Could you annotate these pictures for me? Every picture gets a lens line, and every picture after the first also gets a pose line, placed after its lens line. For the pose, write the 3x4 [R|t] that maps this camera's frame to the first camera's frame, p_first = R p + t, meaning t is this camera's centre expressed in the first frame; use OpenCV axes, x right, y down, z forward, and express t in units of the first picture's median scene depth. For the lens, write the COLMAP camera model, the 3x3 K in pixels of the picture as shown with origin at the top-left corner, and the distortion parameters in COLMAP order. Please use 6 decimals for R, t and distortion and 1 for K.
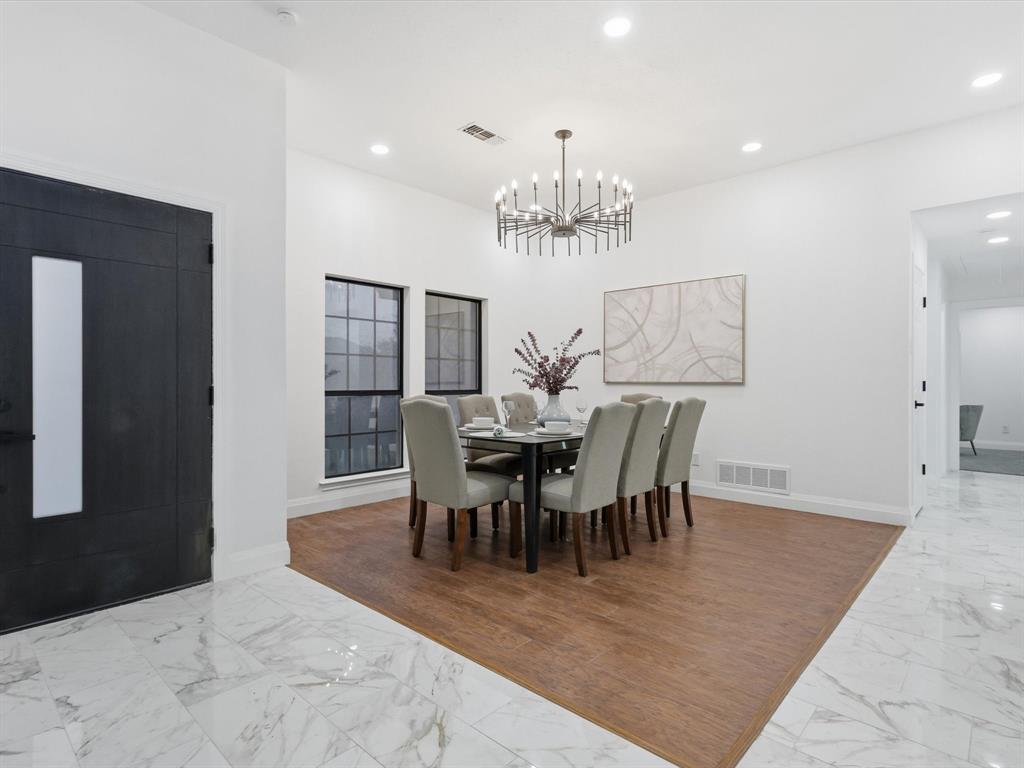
lens RADIAL K [[538.8, 0, 514.2], [0, 538.8, 386.6], [0, 0, 1]] dist [-0.001900, 0.000517]
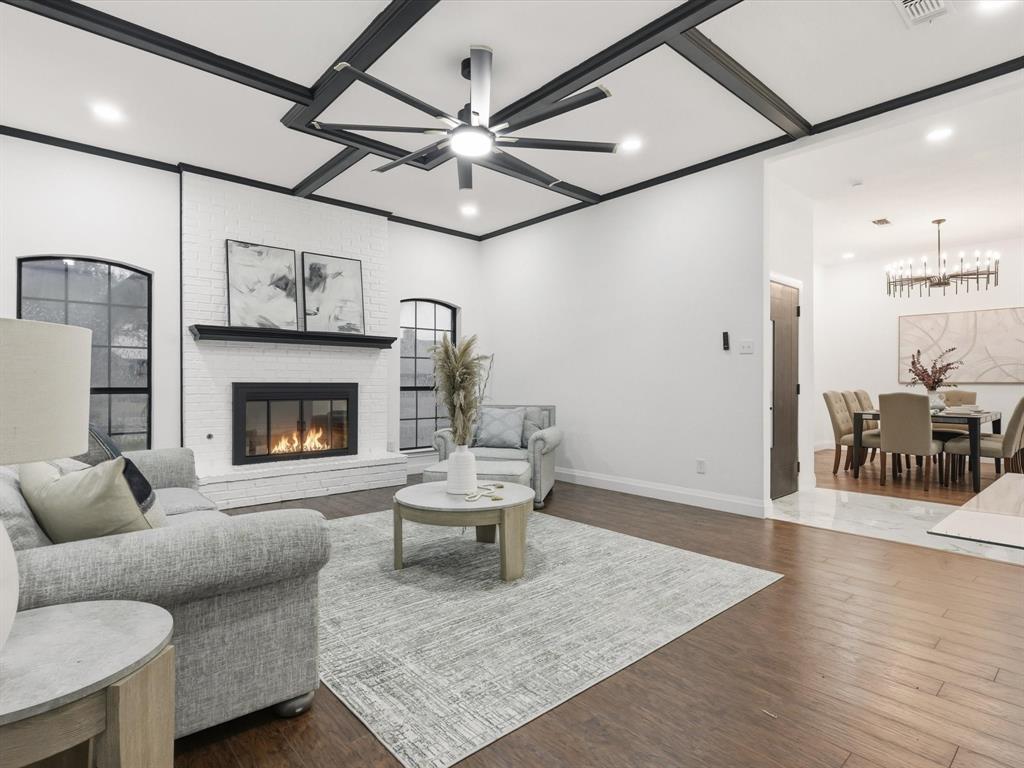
lens RADIAL K [[538.8, 0, 509.8], [0, 538.8, 381.4], [0, 0, 1]] dist [-0.001900, 0.000517]
pose [[0.994074, -0.003329, -0.108657, -0.751797], [0.000810, 0.999730, -0.023223, 0.020507], [0.108705, 0.022998, 0.993808, -0.508593]]
